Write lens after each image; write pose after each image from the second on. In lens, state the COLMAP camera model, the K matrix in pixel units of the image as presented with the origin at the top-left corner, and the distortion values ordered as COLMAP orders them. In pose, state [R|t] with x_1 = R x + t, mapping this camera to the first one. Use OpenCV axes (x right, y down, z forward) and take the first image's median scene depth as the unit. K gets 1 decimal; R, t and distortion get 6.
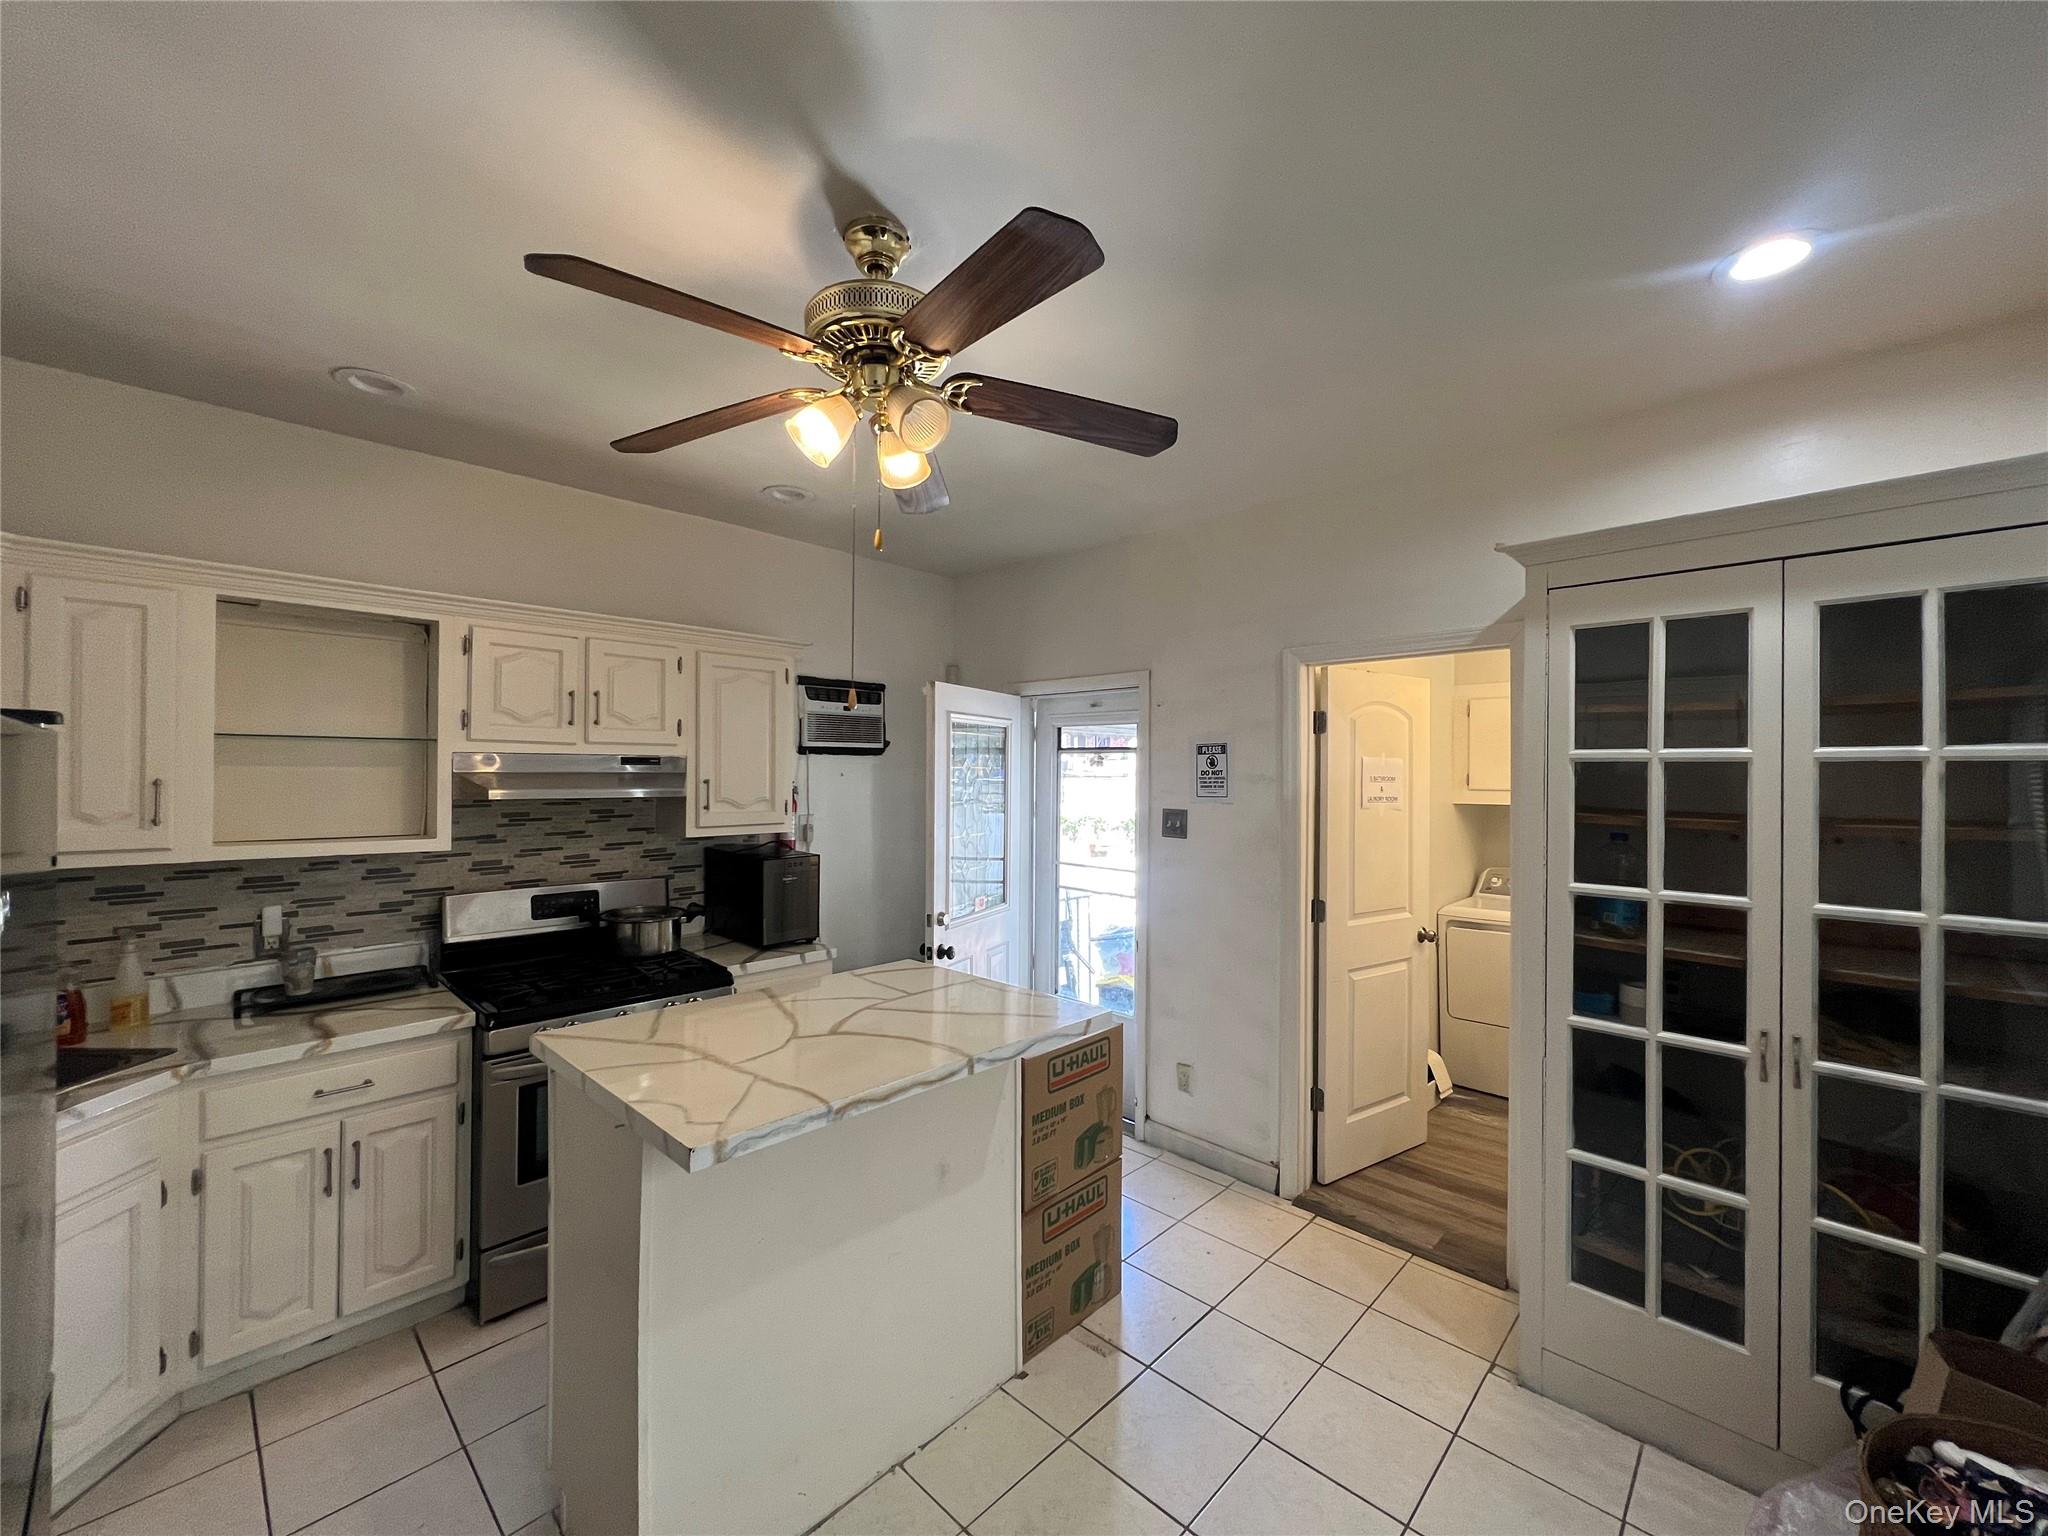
lens RADIAL K [[817.0, 0, 1026.2], [0, 817.0, 767.1], [0, 0, 1]] dist [0.000945, 0.000043]
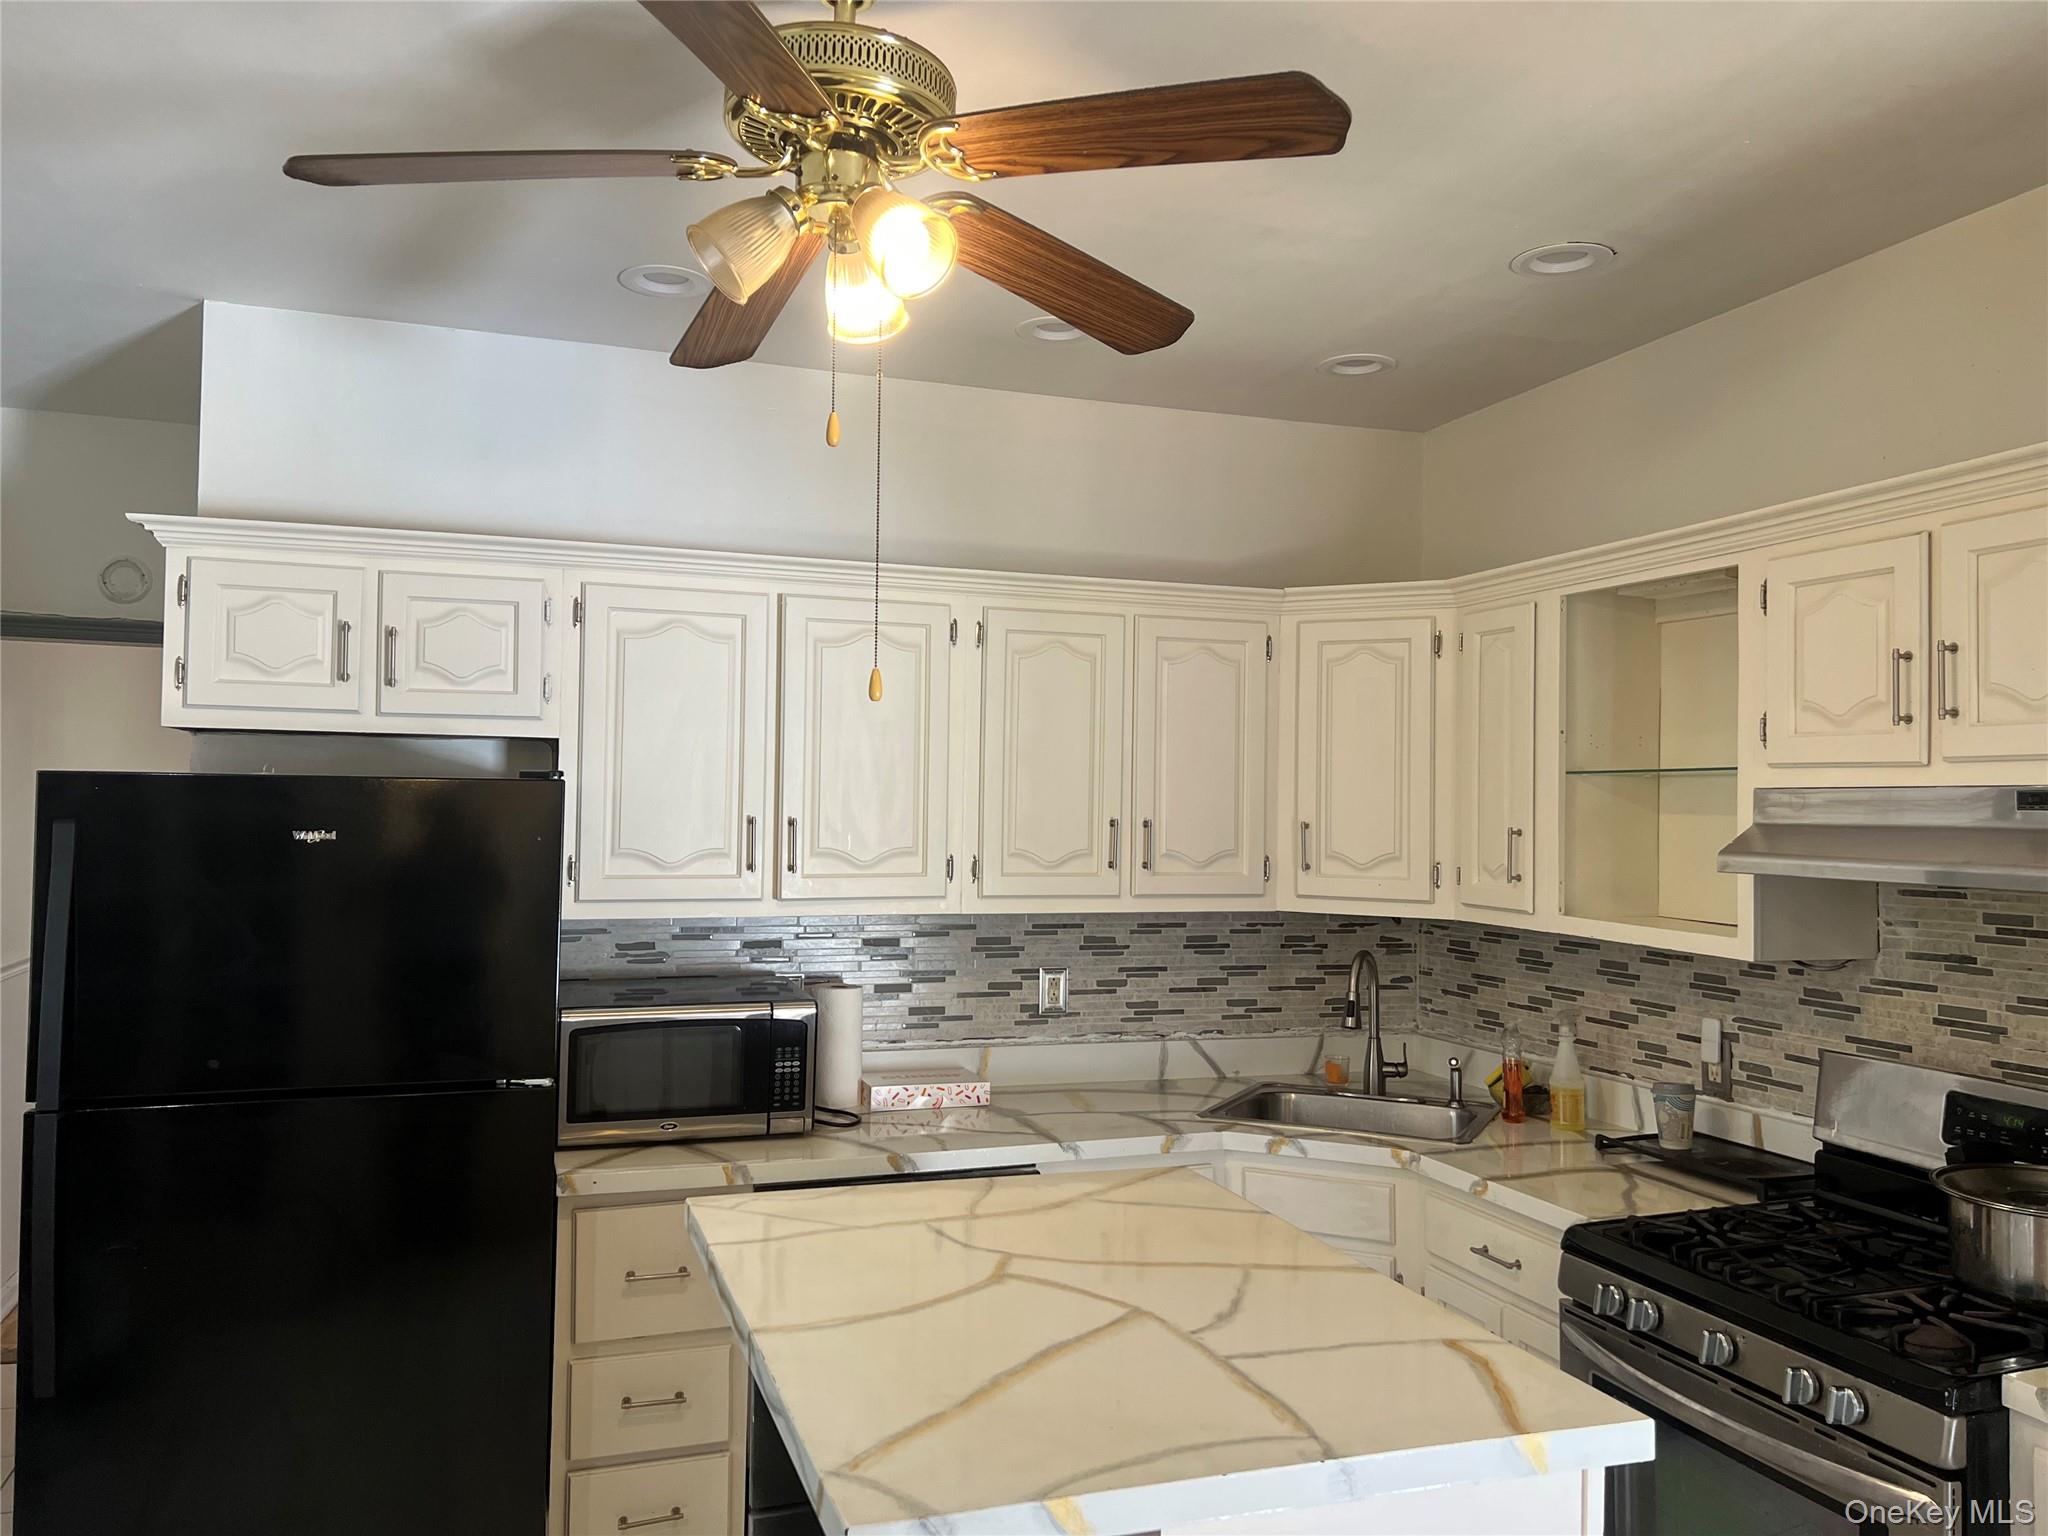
lens RADIAL K [[1552.4, 0, 1026.3], [0, 1552.4, 765.3], [0, 0, 1]] dist [-0.011827, -0.003443]
pose [[-0.460113, -0.040656, -0.886929, 0.523242], [-0.019596, 0.999173, -0.035635, 0.015245], [0.887644, 0.000984, -0.460529, 1.127419]]
